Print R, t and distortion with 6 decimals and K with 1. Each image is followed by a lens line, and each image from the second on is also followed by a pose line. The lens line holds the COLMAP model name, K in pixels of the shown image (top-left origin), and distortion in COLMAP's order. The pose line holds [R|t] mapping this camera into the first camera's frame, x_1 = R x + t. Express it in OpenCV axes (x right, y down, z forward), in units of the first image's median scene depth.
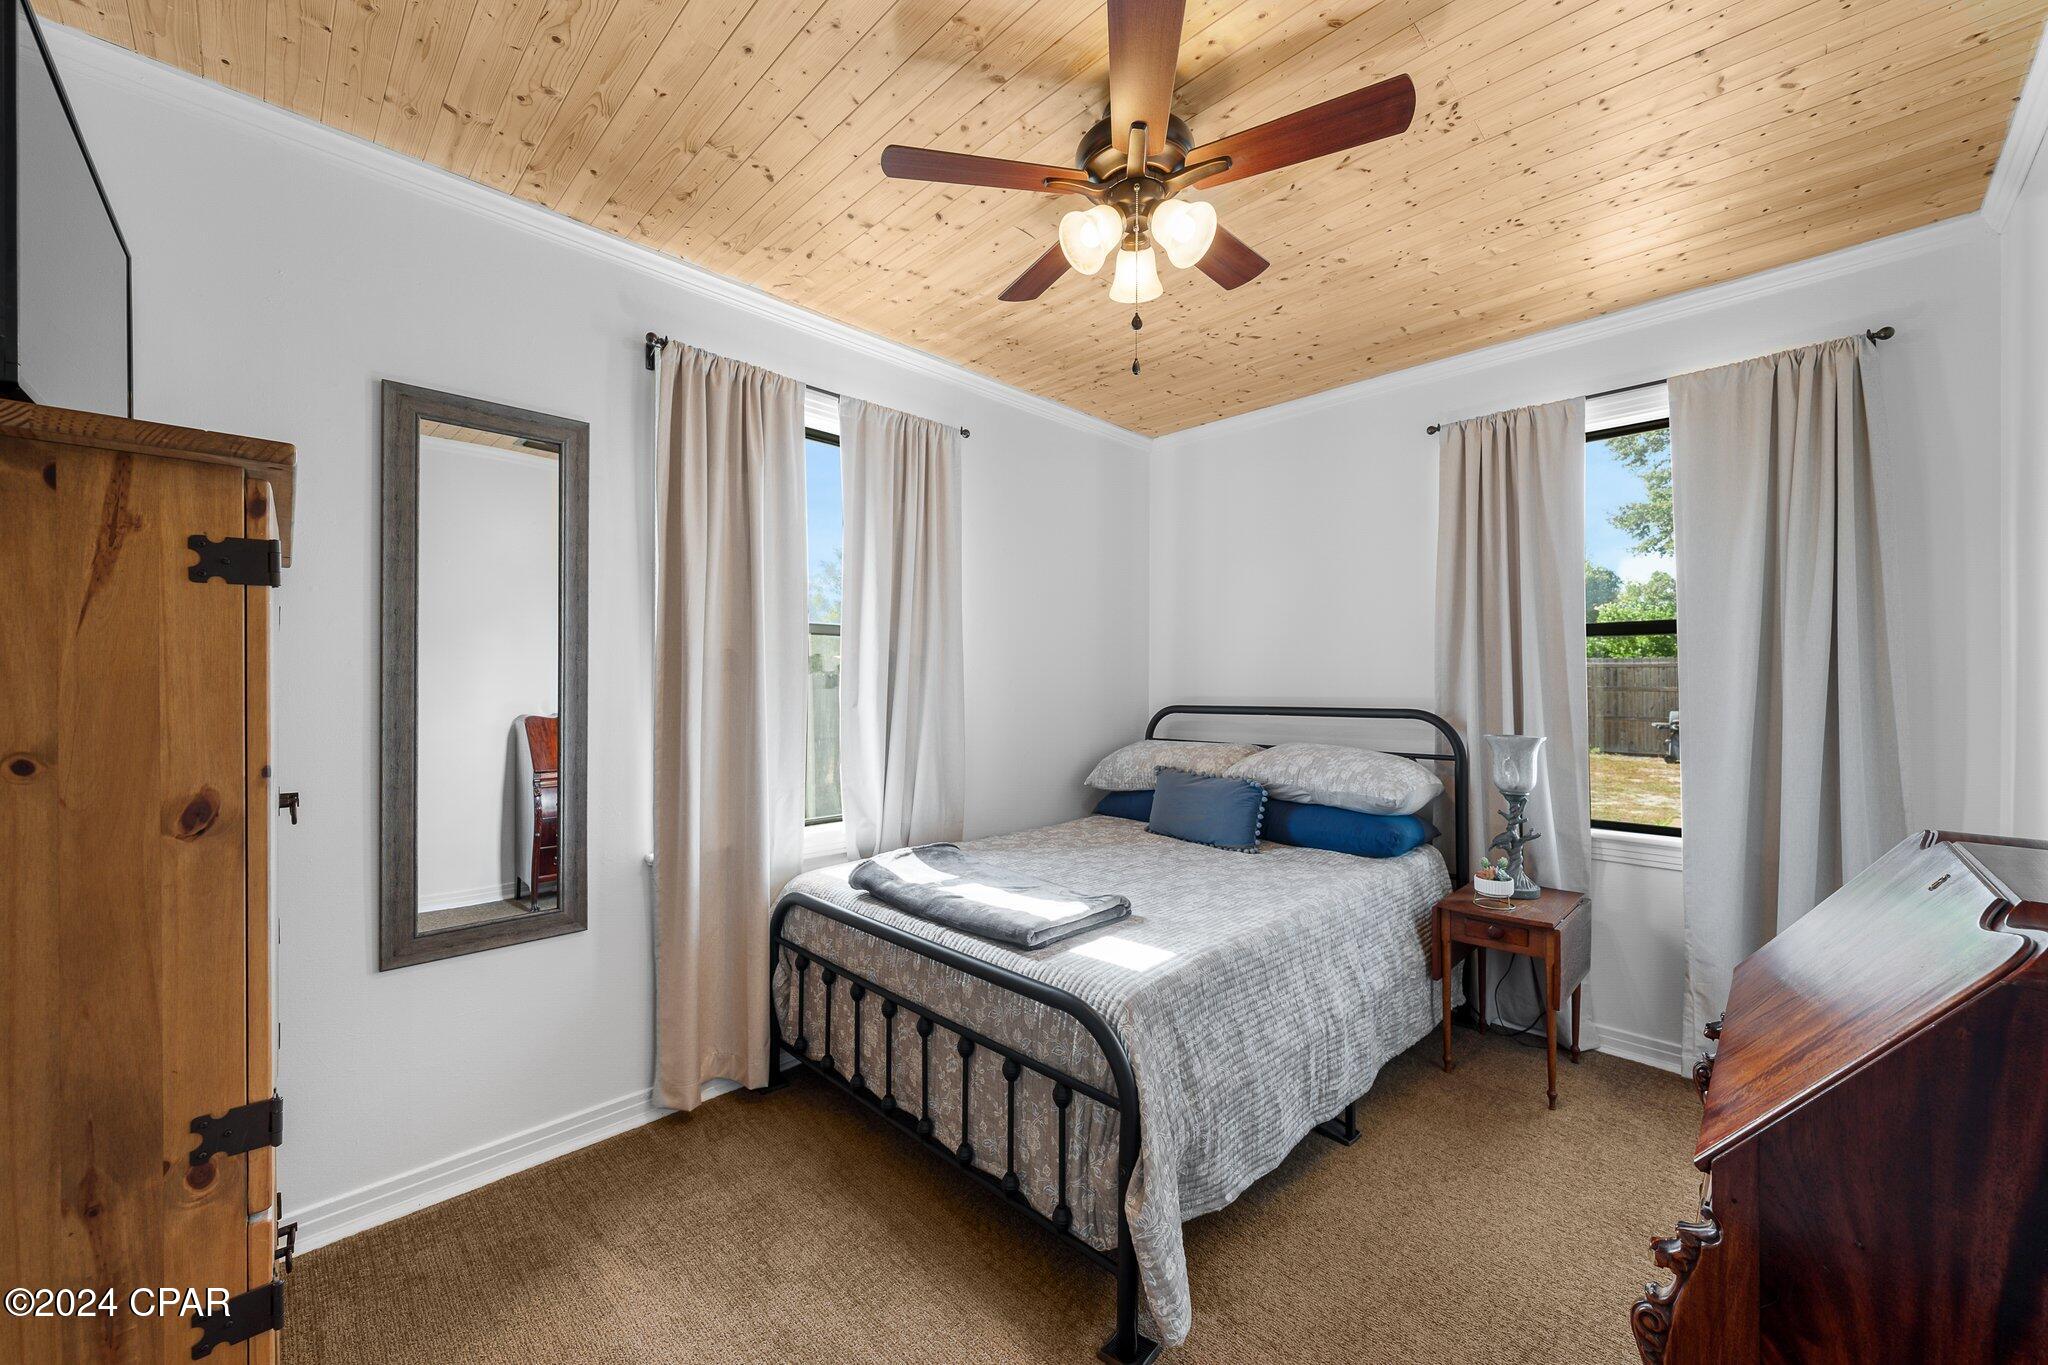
lens RADIAL K [[802.6, 0, 1019.3], [0, 802.6, 679.0], [0, 0, 1]] dist [-0.003600, -0.000066]
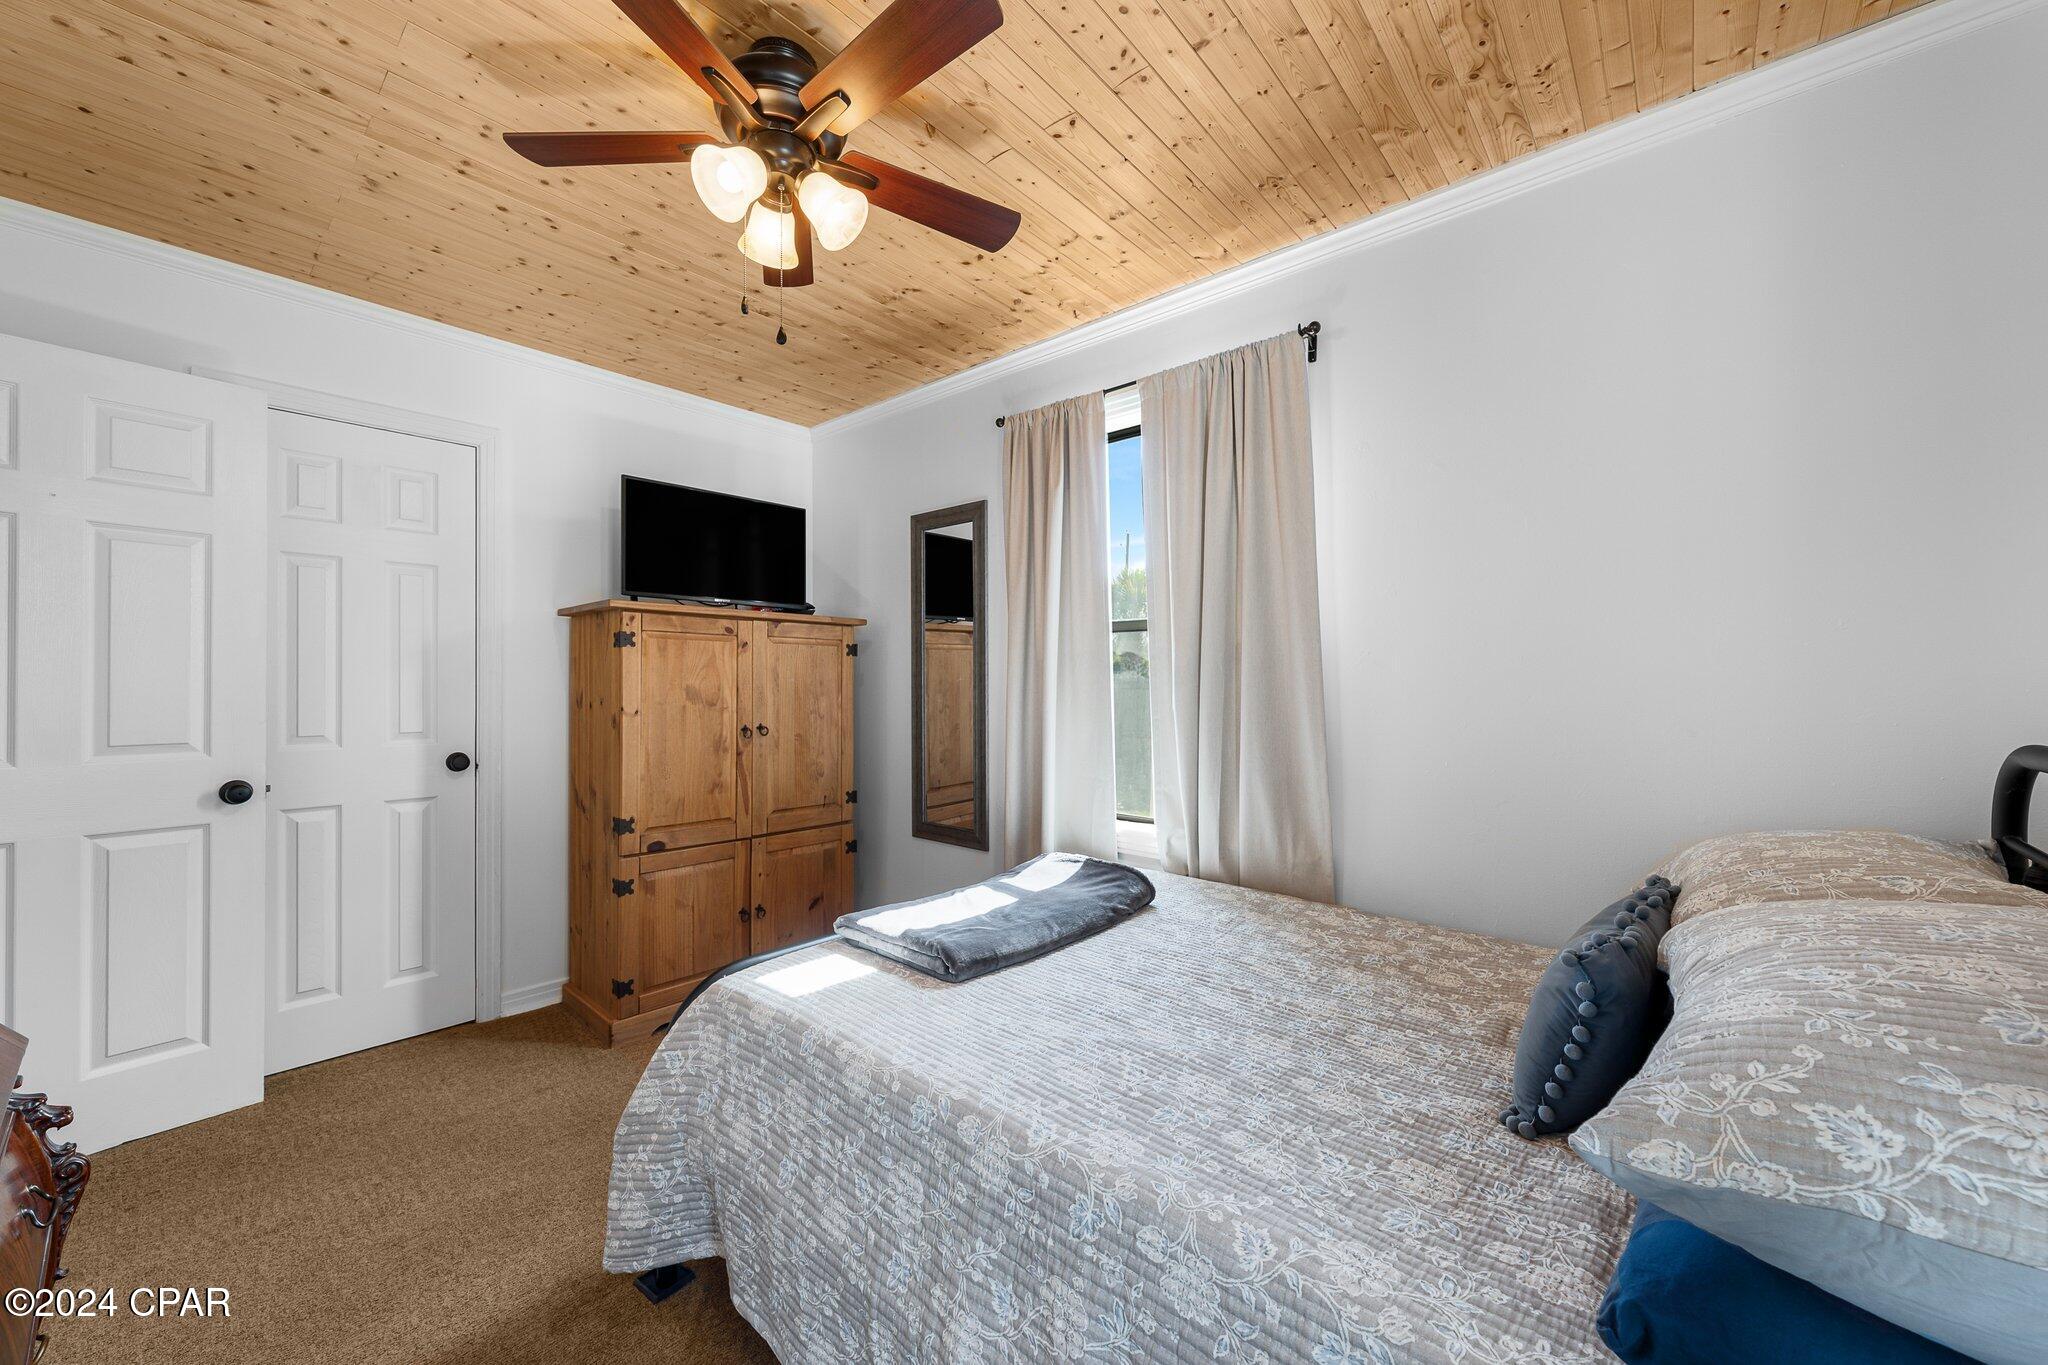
lens RADIAL K [[755.0, 0, 1017.4], [0, 755.0, 688.5], [0, 0, 1]] dist [0.001462, 0.000017]
pose [[0.058133, 0.010918, -0.998249, 0.703030], [0.004573, 0.999927, 0.011203, 0.004344], [0.998298, -0.005216, 0.058079, 0.830312]]
